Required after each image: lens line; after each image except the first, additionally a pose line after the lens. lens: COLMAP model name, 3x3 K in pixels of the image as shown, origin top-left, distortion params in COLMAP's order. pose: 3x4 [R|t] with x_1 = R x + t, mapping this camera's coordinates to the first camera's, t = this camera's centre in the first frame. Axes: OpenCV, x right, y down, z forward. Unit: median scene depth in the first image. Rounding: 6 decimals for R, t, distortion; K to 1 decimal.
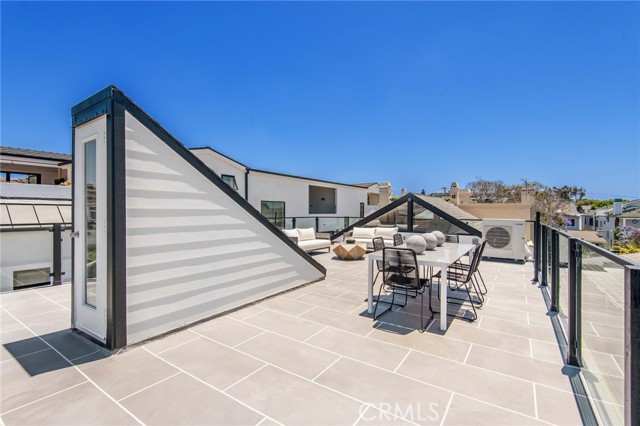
lens RADIAL K [[294.0, 0, 317.3], [0, 294.0, 211.4], [0, 0, 1]] dist [0.000693, -0.000355]
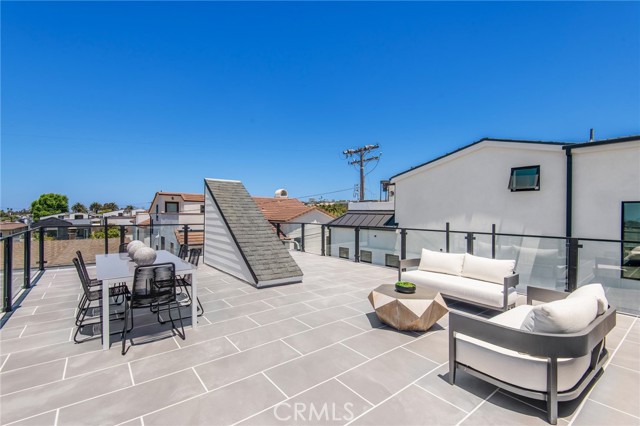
lens RADIAL K [[294.0, 0, 318.5], [0, 294.0, 213.0], [0, 0, 1]] dist [0.000693, -0.000355]
pose [[-0.317425, -0.006502, -0.948261, 0.355942], [-0.013079, 0.999911, -0.002478, -0.010635], [0.948193, 0.011616, -0.317482, 0.597553]]
